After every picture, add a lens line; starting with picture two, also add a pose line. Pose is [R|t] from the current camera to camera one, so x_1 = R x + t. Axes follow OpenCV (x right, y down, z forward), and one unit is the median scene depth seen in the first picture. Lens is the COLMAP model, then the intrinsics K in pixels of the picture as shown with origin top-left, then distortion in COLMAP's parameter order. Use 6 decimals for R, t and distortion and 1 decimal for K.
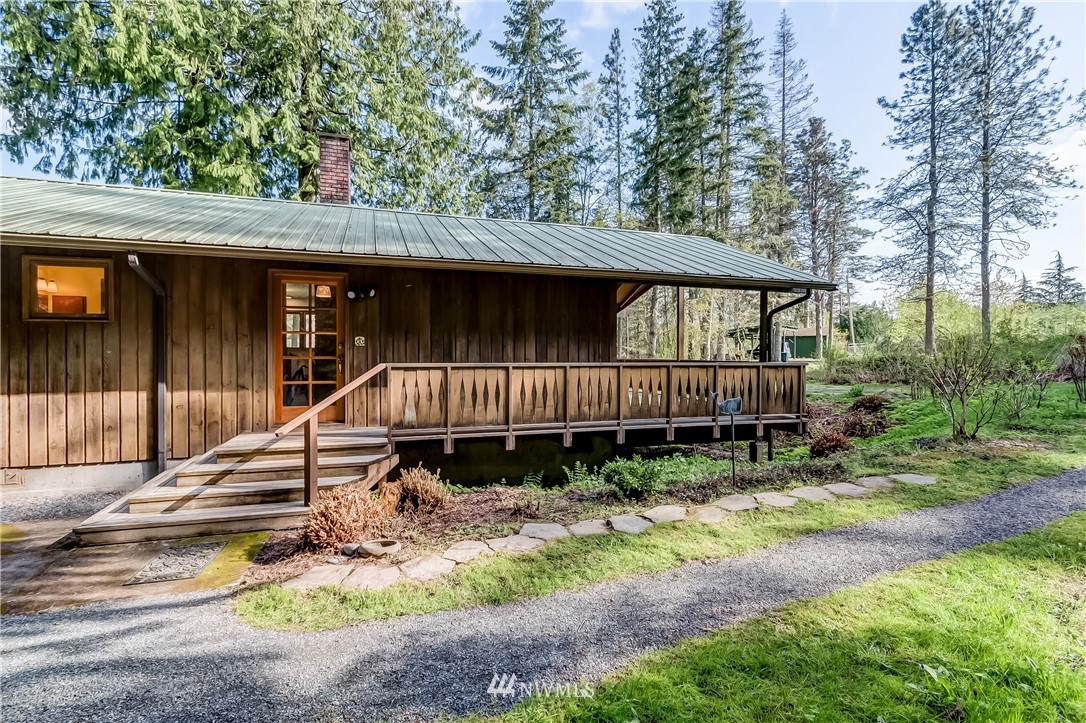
lens RADIAL K [[468.8, 0, 537.1], [0, 468.8, 365.0], [0, 0, 1]] dist [-0.010035, 0.000713]
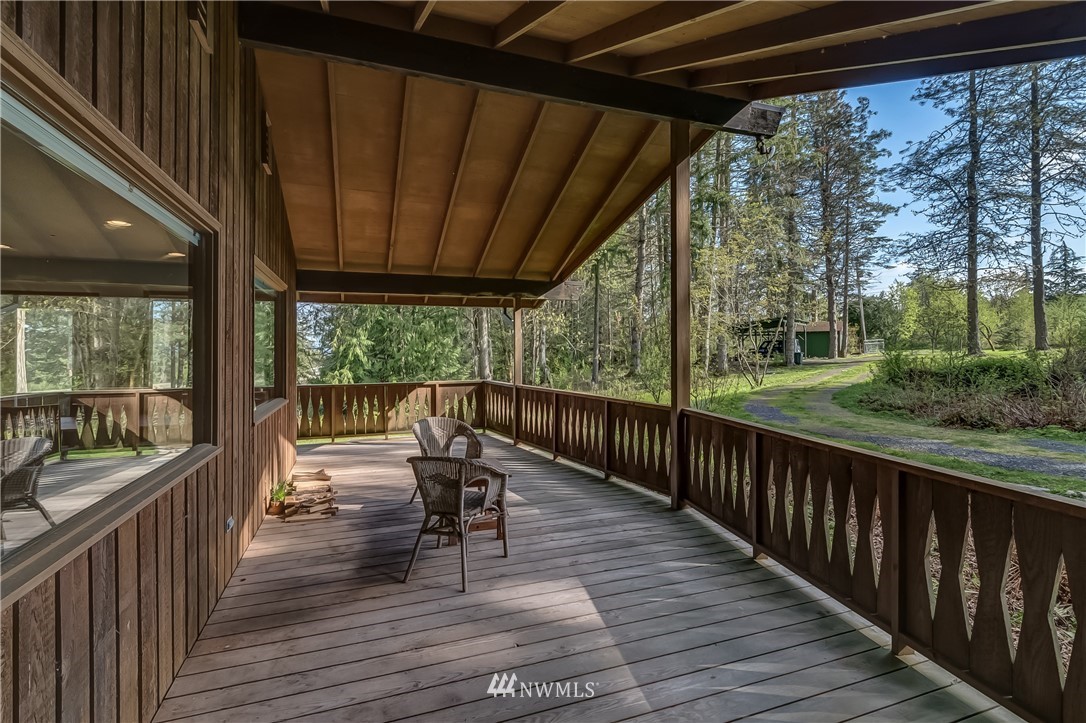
lens RADIAL K [[468.8, 0, 548.1], [0, 468.8, 356.3], [0, 0, 1]] dist [-0.010035, 0.000713]
pose [[0.999046, -0.004962, 0.043398, 0.063454], [0.005273, 0.999961, -0.007046, -0.016342], [-0.043362, 0.007268, 0.999033, 0.213293]]
